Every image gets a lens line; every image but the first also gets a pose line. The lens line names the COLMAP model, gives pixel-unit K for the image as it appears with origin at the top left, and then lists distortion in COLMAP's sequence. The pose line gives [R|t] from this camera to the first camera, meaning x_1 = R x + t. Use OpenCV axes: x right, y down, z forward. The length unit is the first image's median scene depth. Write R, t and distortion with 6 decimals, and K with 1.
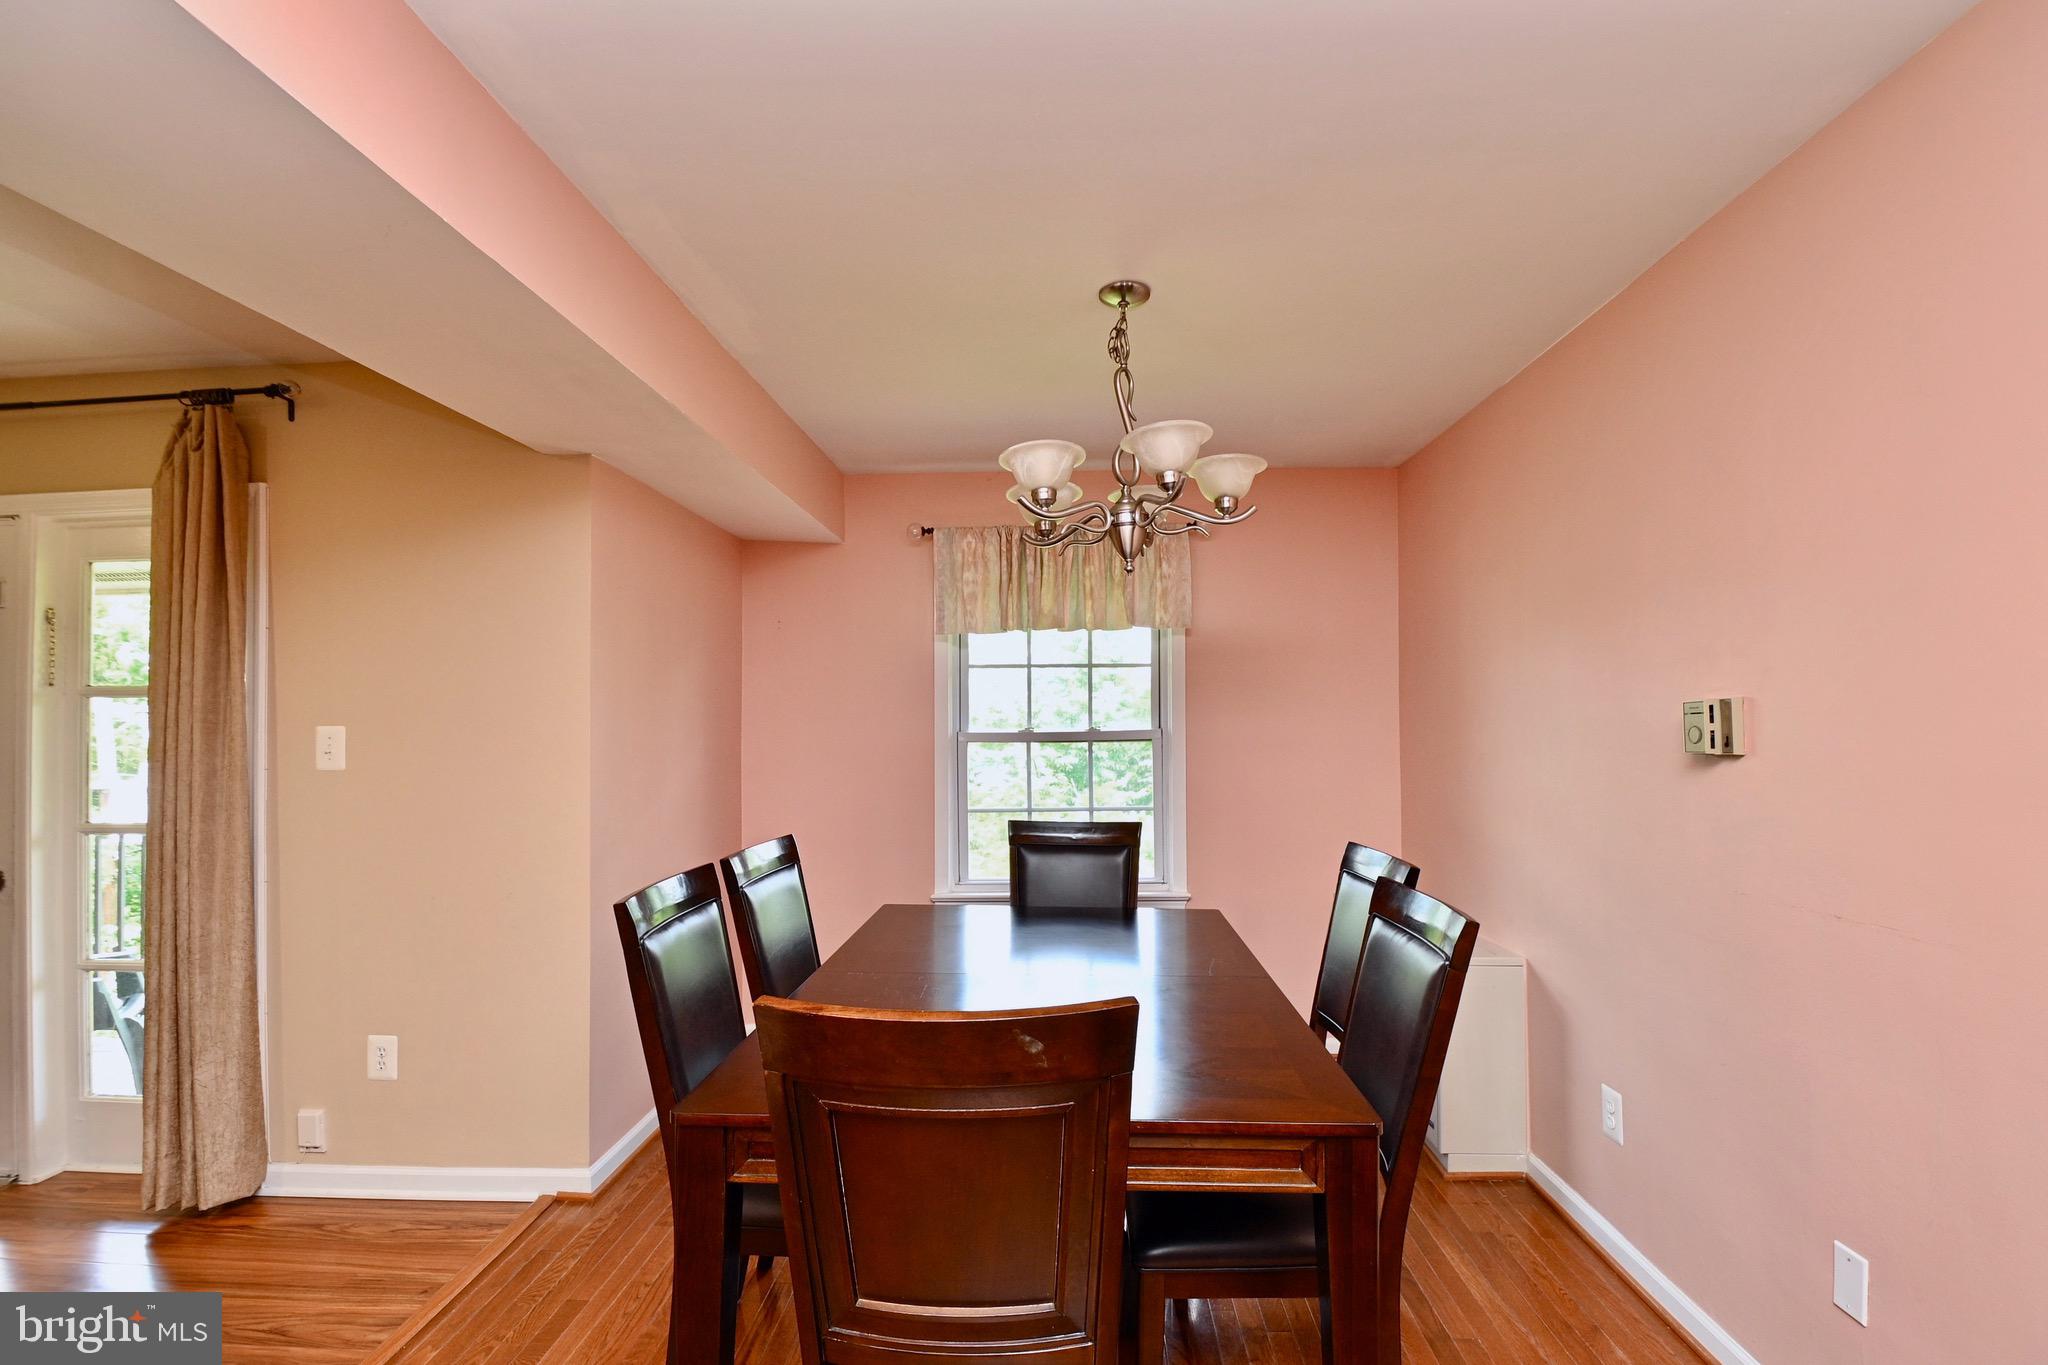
lens RADIAL K [[897.5, 0, 1039.9], [0, 897.5, 712.1], [0, 0, 1]] dist [0.017400, -0.023625]
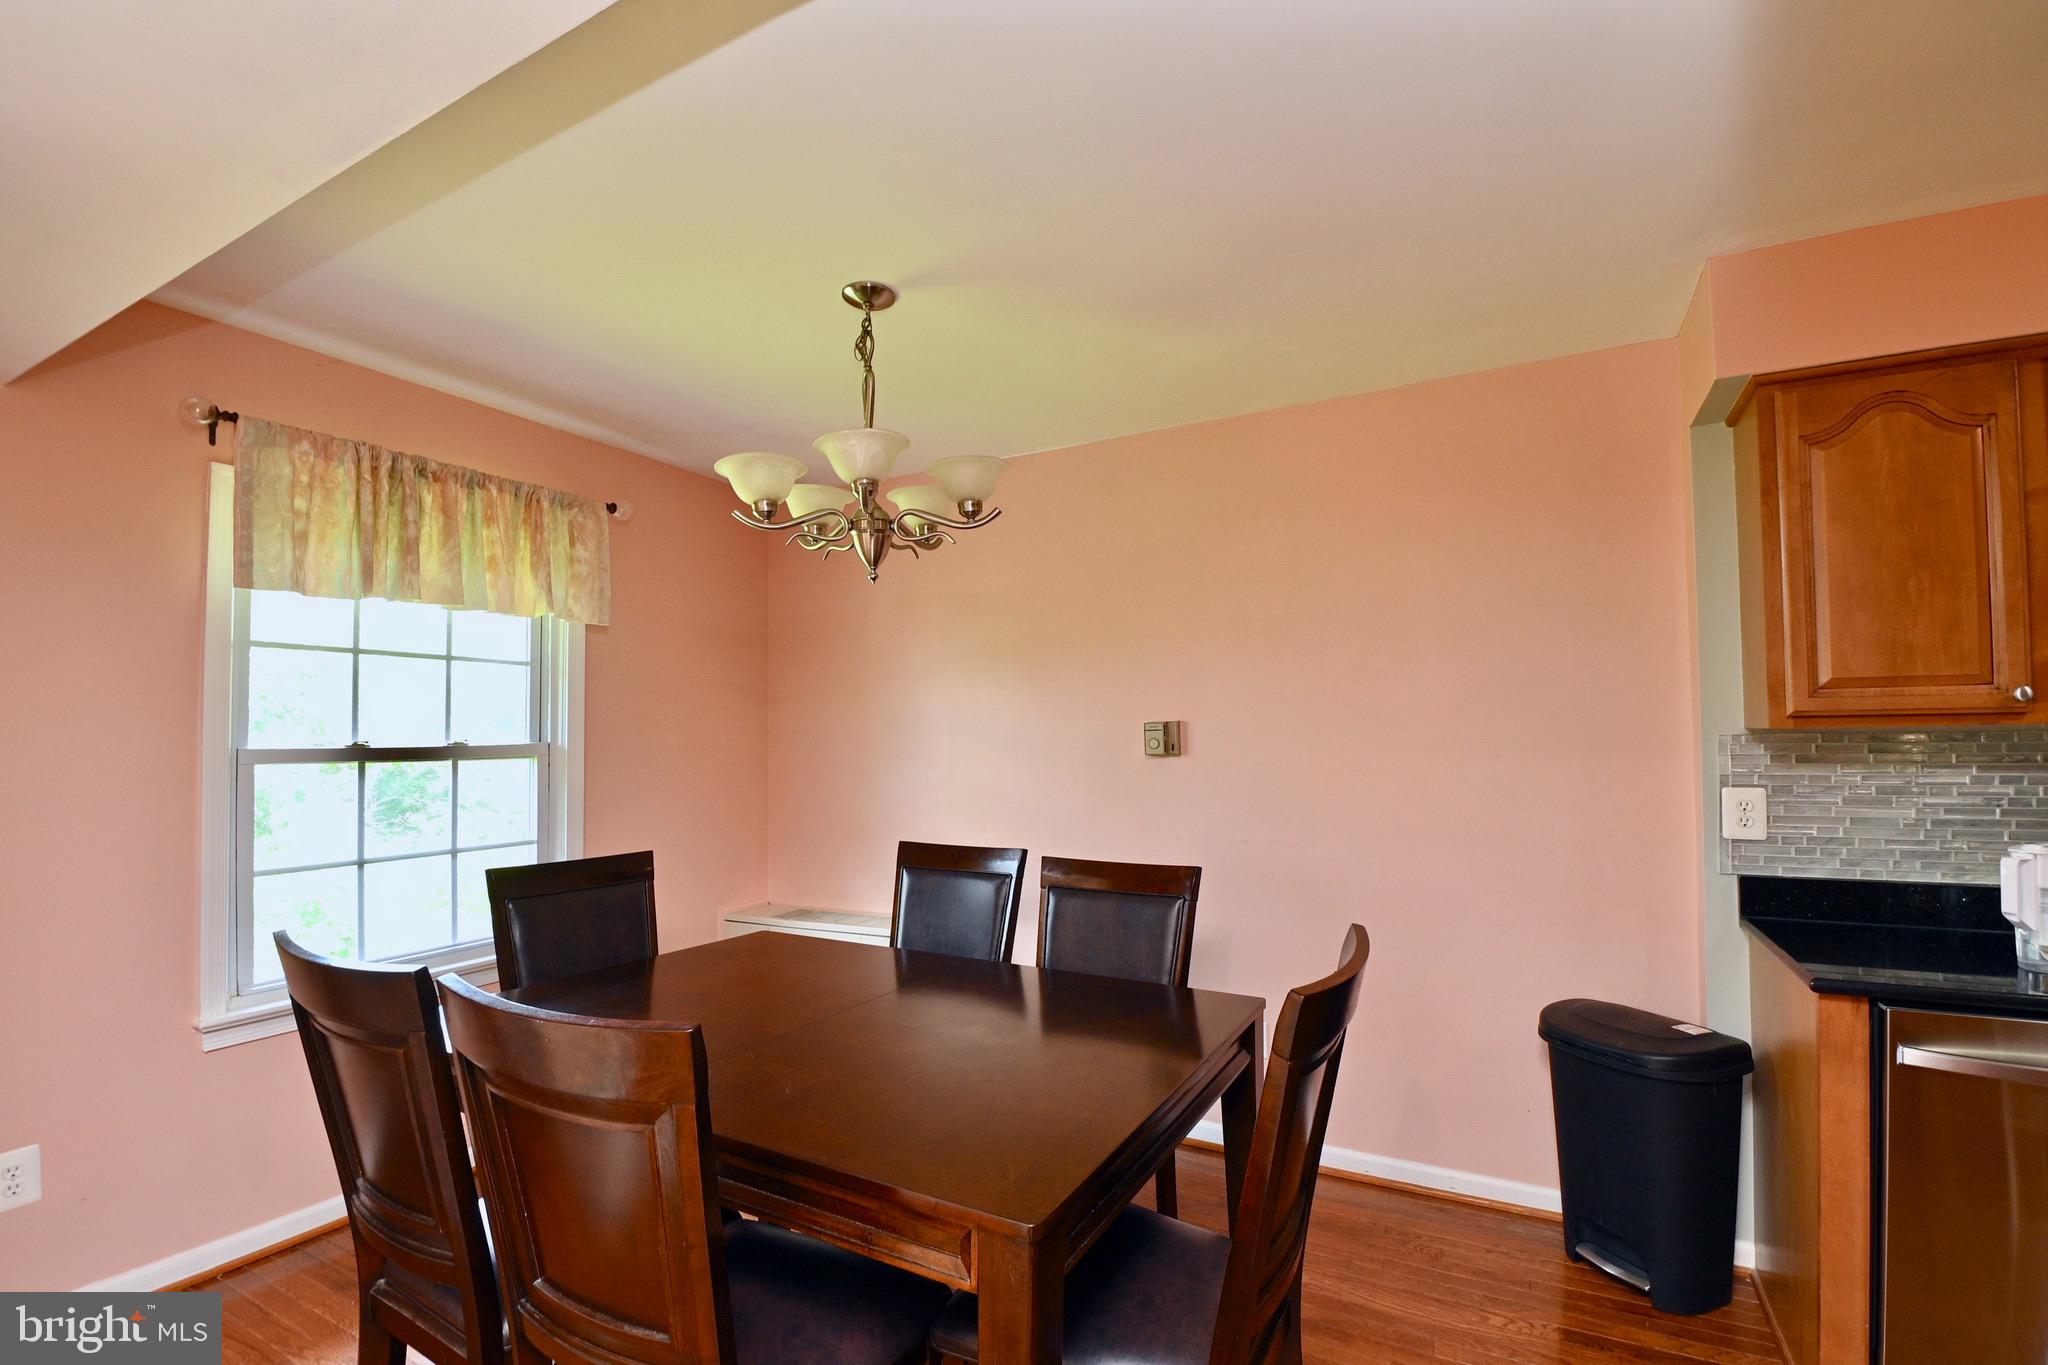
lens RADIAL K [[897.5, 0, 1039.9], [0, 897.5, 712.1], [0, 0, 1]] dist [0.017400, -0.023625]
pose [[0.446717, 0.029719, 0.894182, -0.400939], [-0.010756, 0.999554, -0.027848, 0.009107], [-0.894611, 0.002822, 0.446838, 0.229764]]
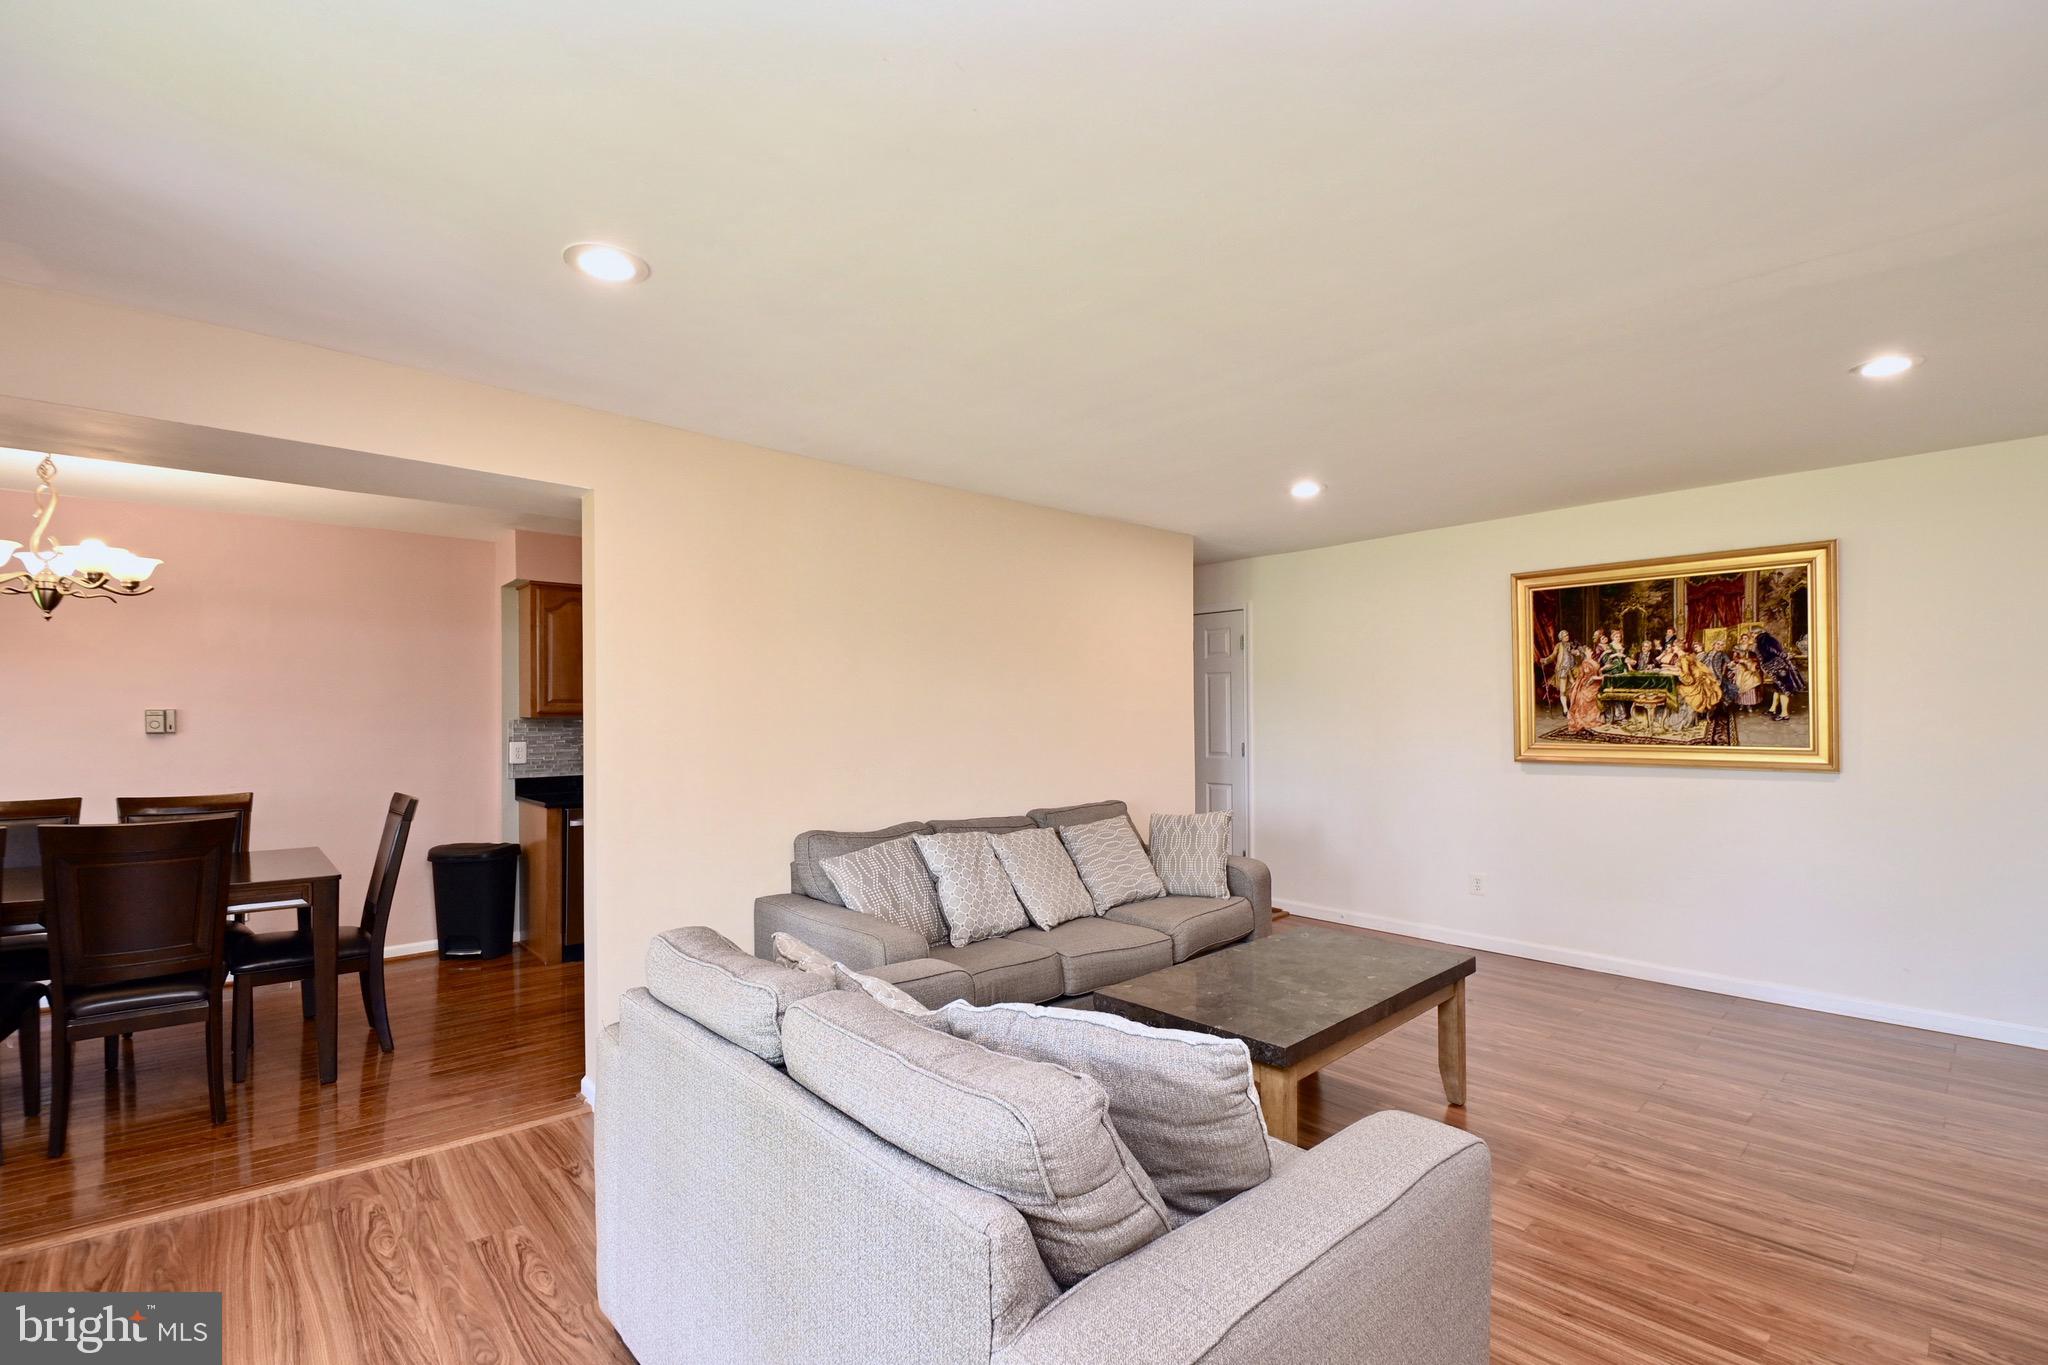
lens RADIAL K [[897.5, 0, 1039.9], [0, 897.5, 712.1], [0, 0, 1]] dist [0.017400, -0.023625]
pose [[-0.700468, 0.013864, 0.713549, -1.249219], [-0.004277, 0.999712, -0.023622, 0.020017], [-0.713671, -0.019598, -0.700207, 0.485877]]
